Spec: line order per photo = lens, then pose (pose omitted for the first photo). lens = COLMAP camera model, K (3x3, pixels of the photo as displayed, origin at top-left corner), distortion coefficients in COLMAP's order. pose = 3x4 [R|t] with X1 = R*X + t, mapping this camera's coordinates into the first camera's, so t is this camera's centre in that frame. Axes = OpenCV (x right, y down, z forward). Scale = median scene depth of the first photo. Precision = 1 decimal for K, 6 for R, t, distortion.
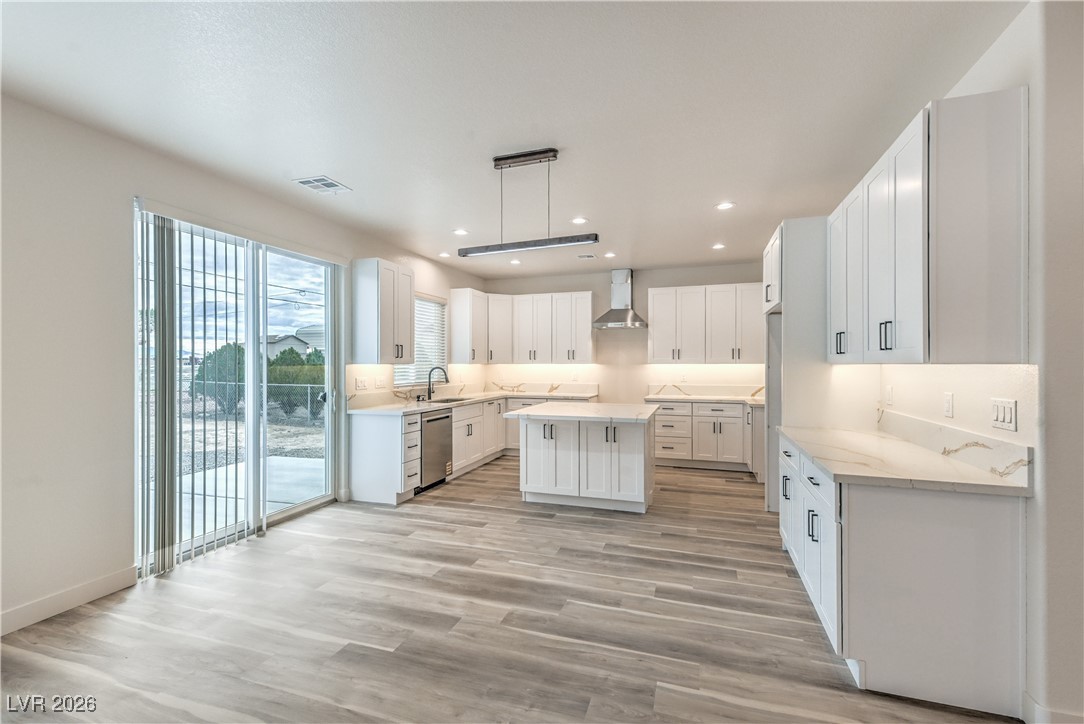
lens RADIAL K [[470.2, 0, 531.6], [0, 470.2, 360.3], [0, 0, 1]] dist [0.013686, -0.000543]
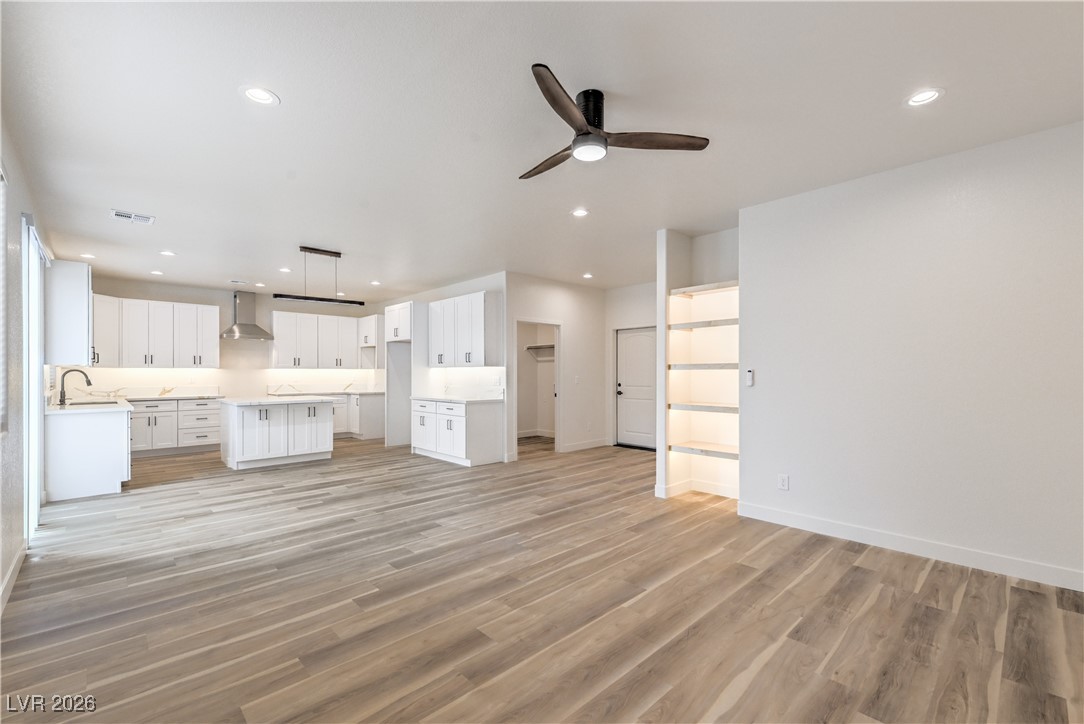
lens RADIAL K [[479.5, 0, 568.5], [0, 479.5, 374.9], [0, 0, 1]] dist [0.001743, -0.005352]
pose [[0.421832, -0.002450, 0.906671, -0.959962], [-0.005067, 0.999974, 0.005060, 0.022152], [-0.906660, -0.006728, 0.421809, -0.472622]]
